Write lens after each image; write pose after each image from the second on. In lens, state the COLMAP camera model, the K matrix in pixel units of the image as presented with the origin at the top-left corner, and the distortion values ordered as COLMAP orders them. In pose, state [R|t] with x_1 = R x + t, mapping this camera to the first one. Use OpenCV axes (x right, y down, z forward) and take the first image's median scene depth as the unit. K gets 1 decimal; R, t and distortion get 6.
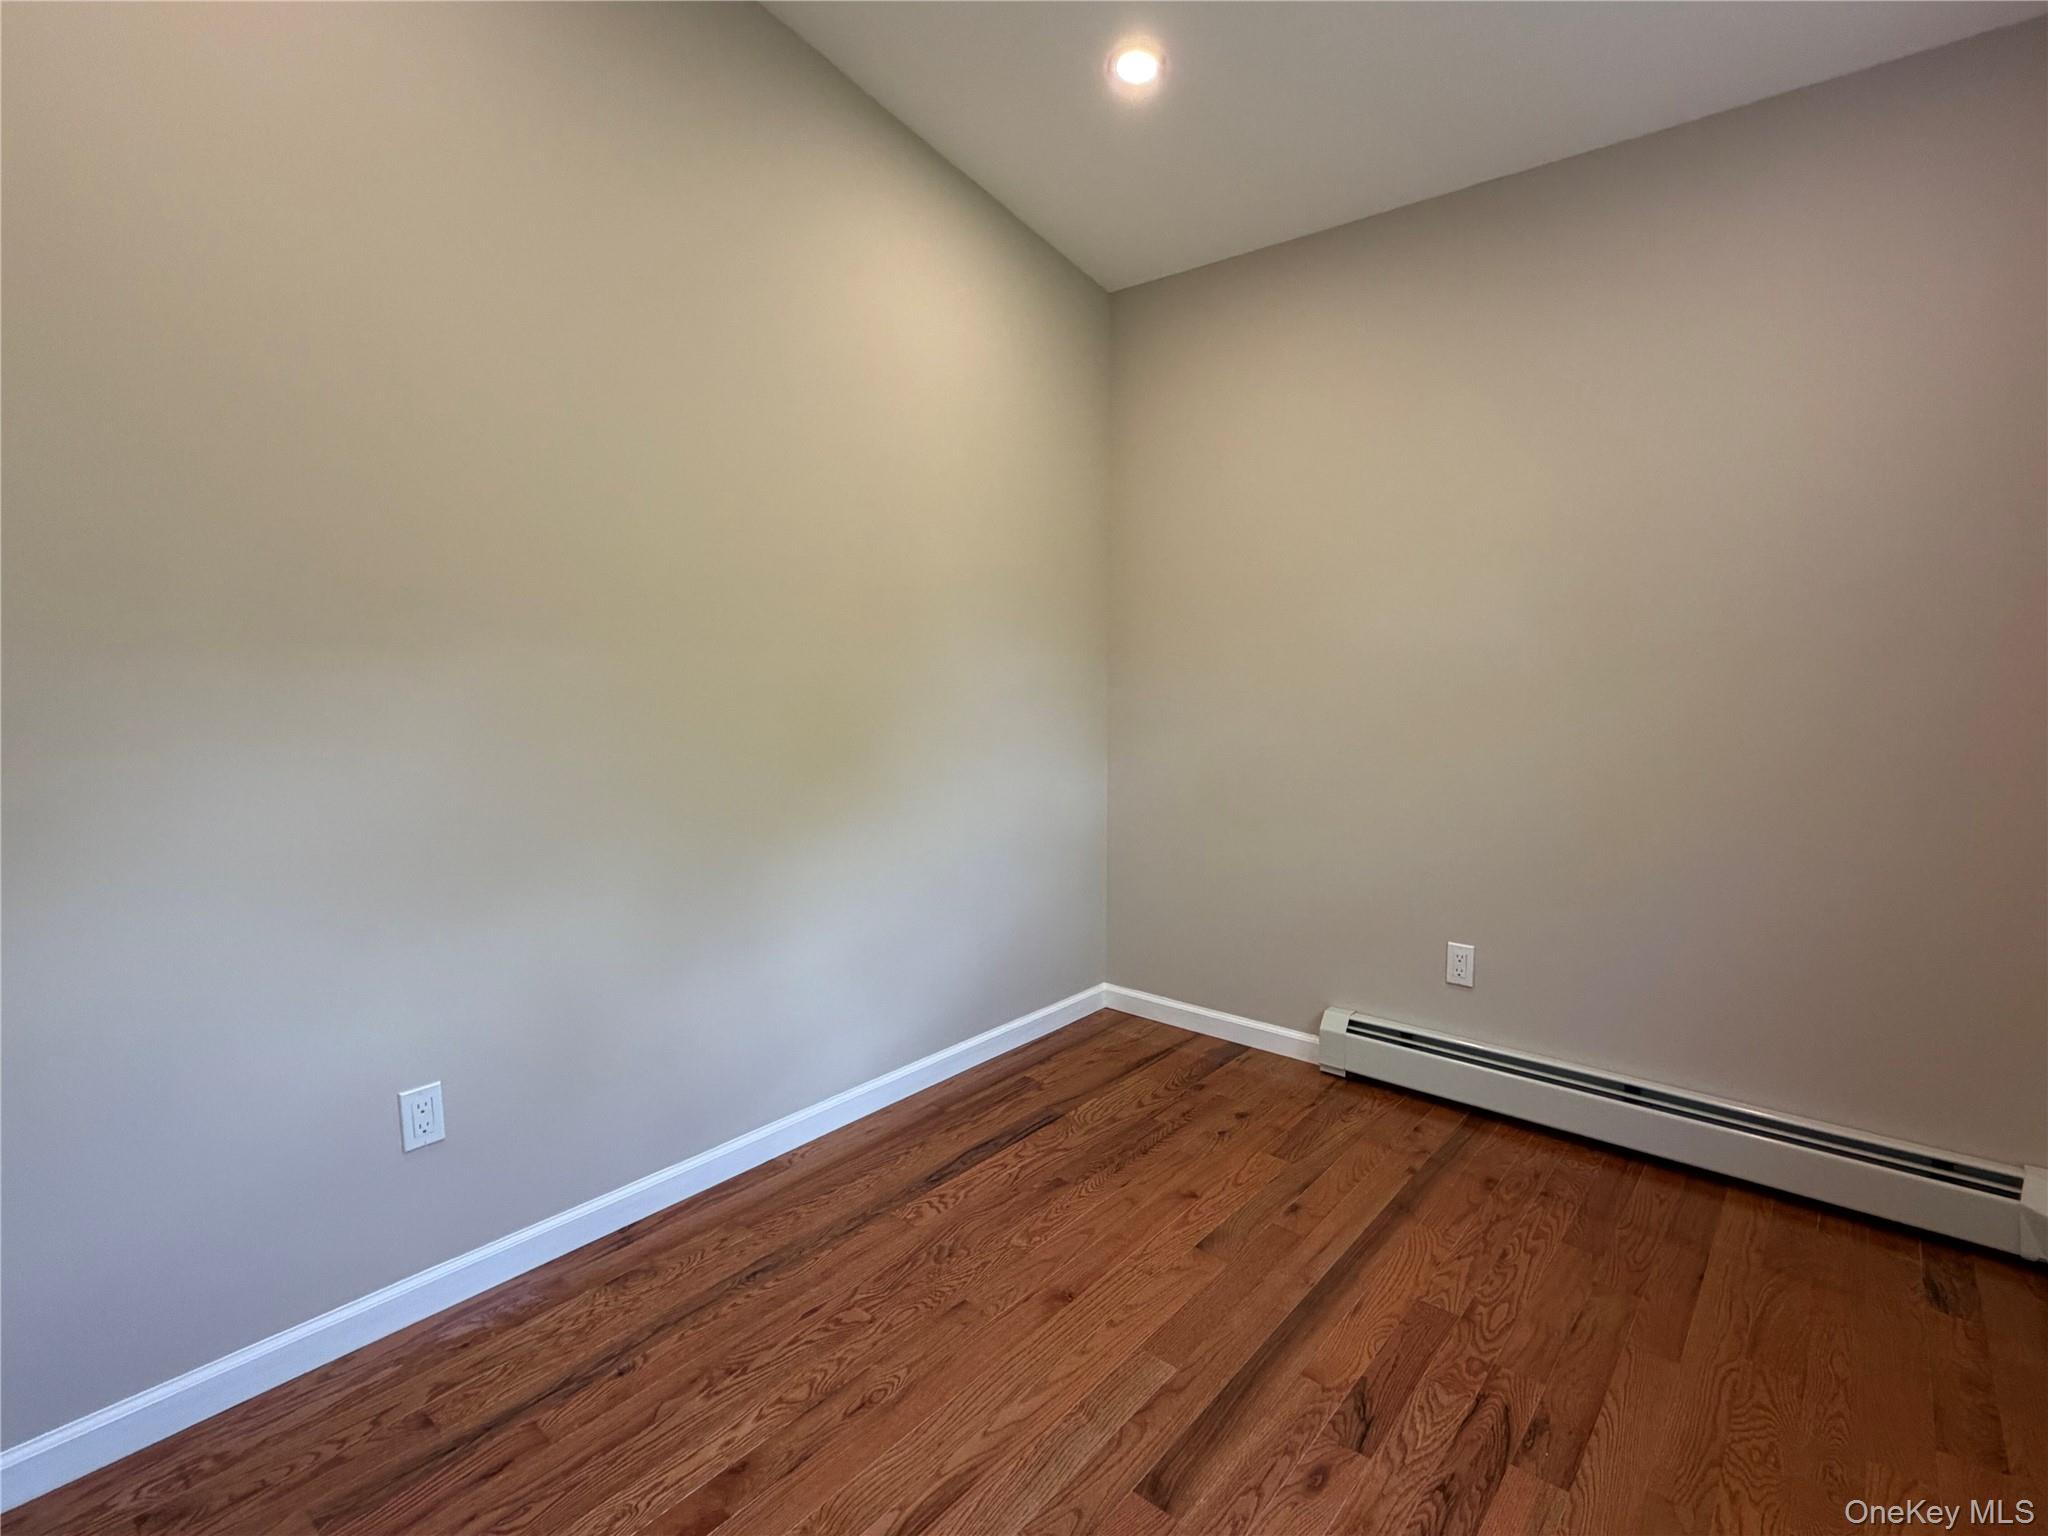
lens RADIAL K [[985.6, 0, 1024.1], [0, 985.6, 769.8], [0, 0, 1]] dist [0.000108, 0.000440]
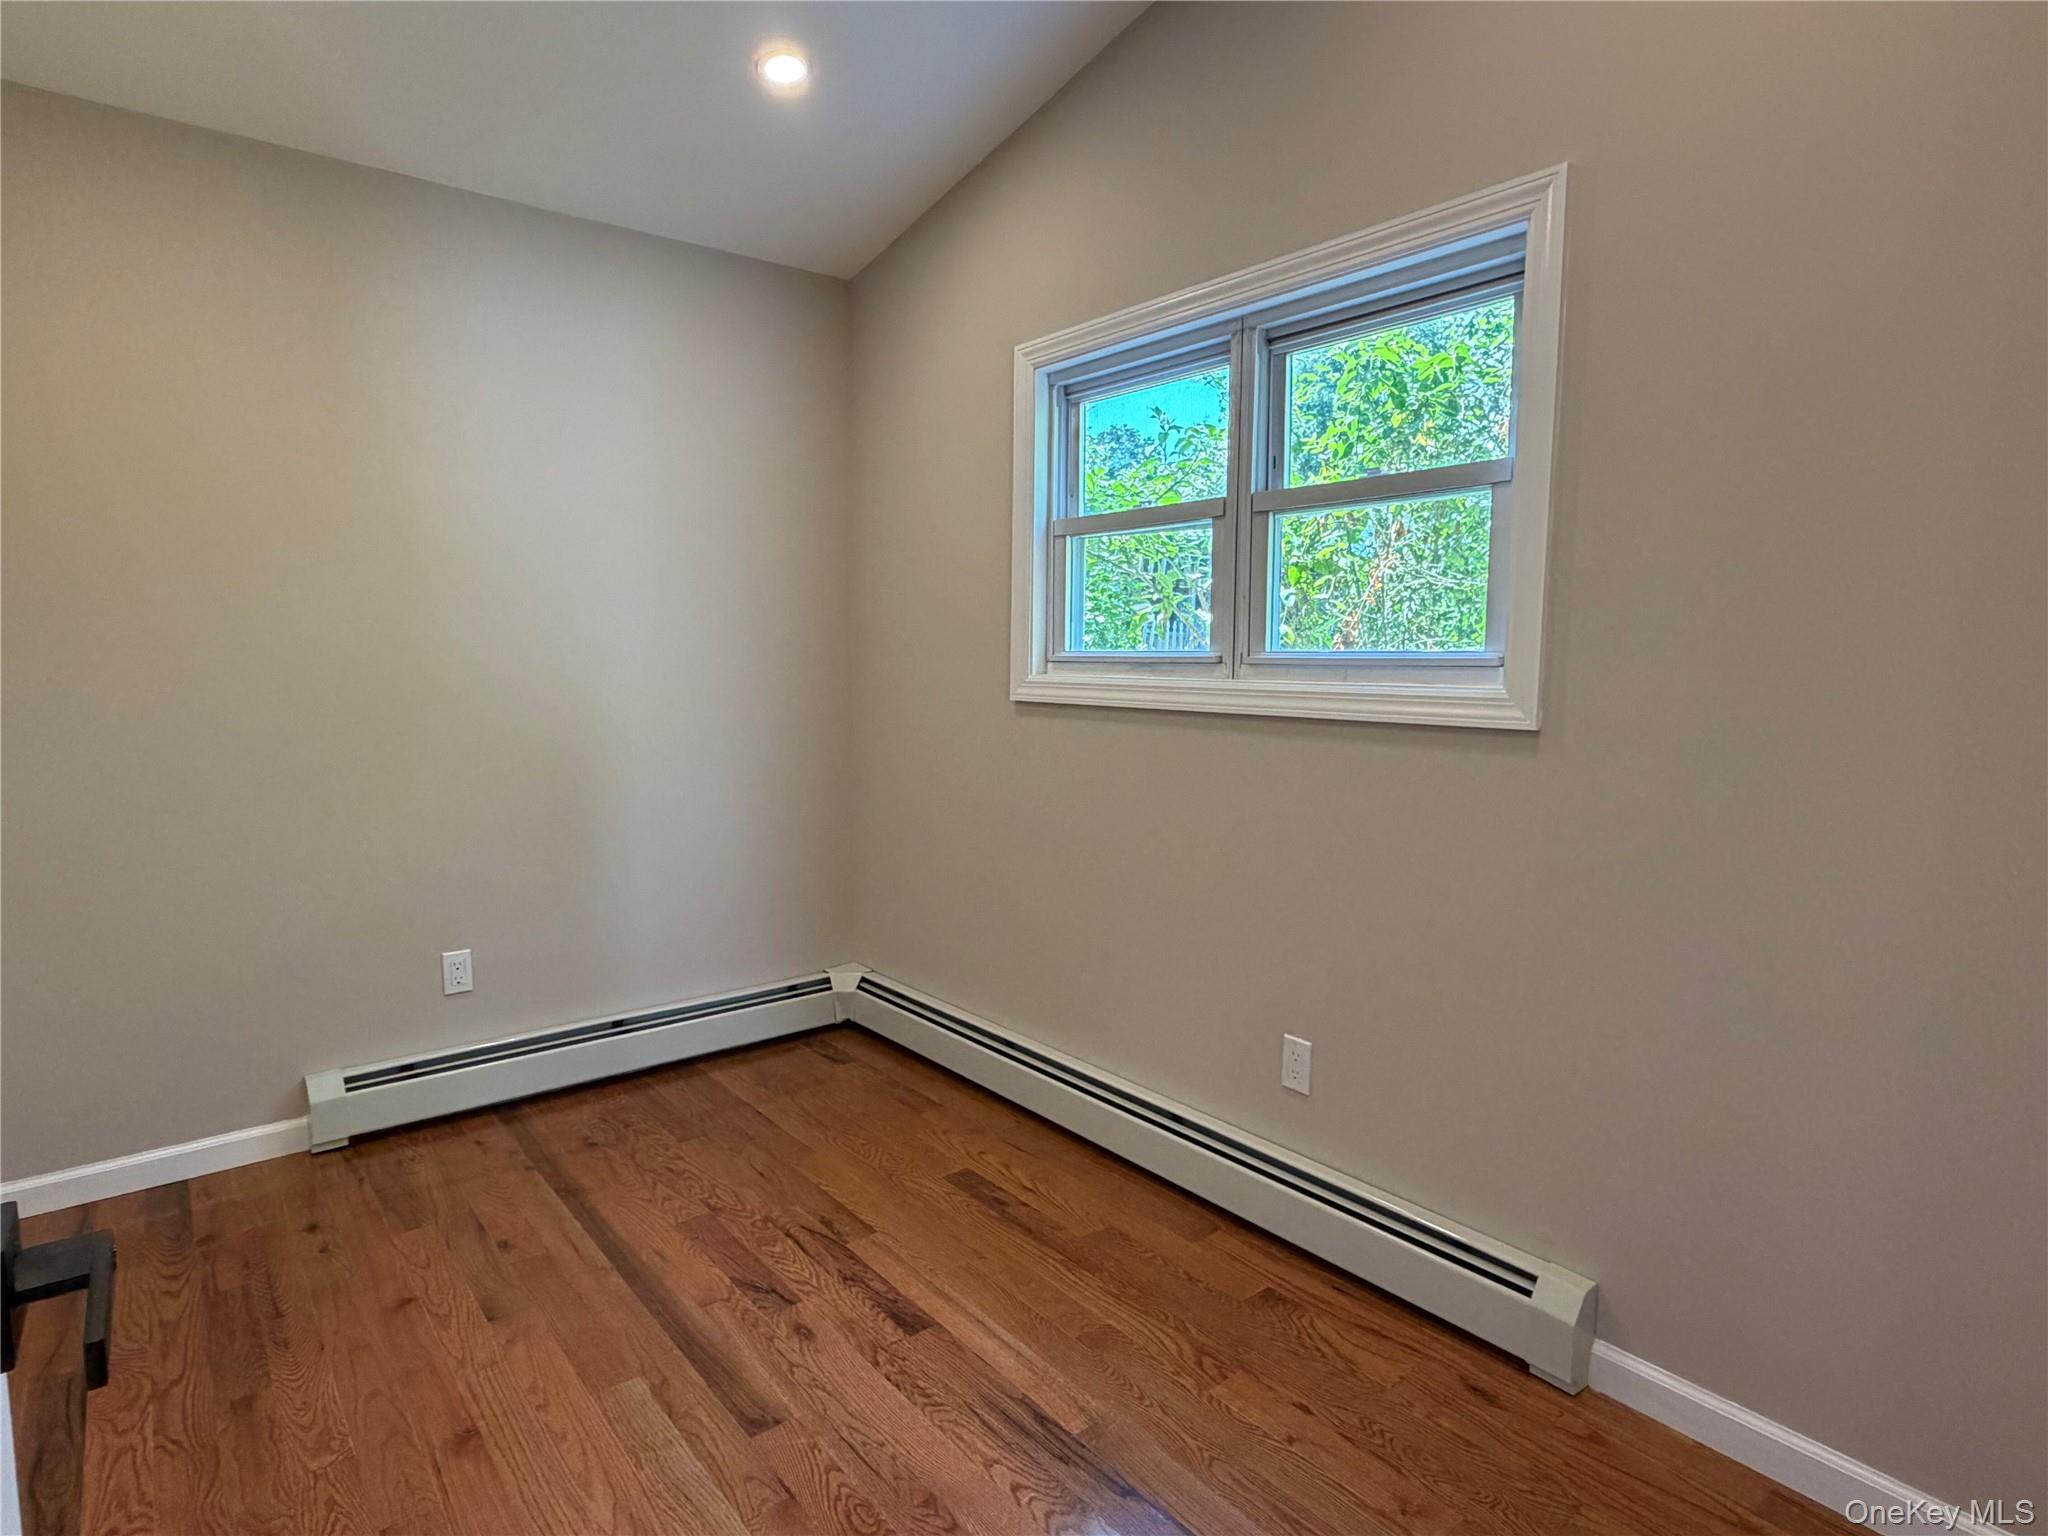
lens RADIAL K [[1102.0, 0, 1023.5], [0, 1102.0, 767.2], [0, 0, 1]] dist [0.005788, -0.002705]
pose [[0.184786, -0.099210, 0.977758, -0.711042], [0.104896, 0.991199, 0.080749, -0.047698], [-0.977165, 0.087642, 0.193566, 0.307834]]
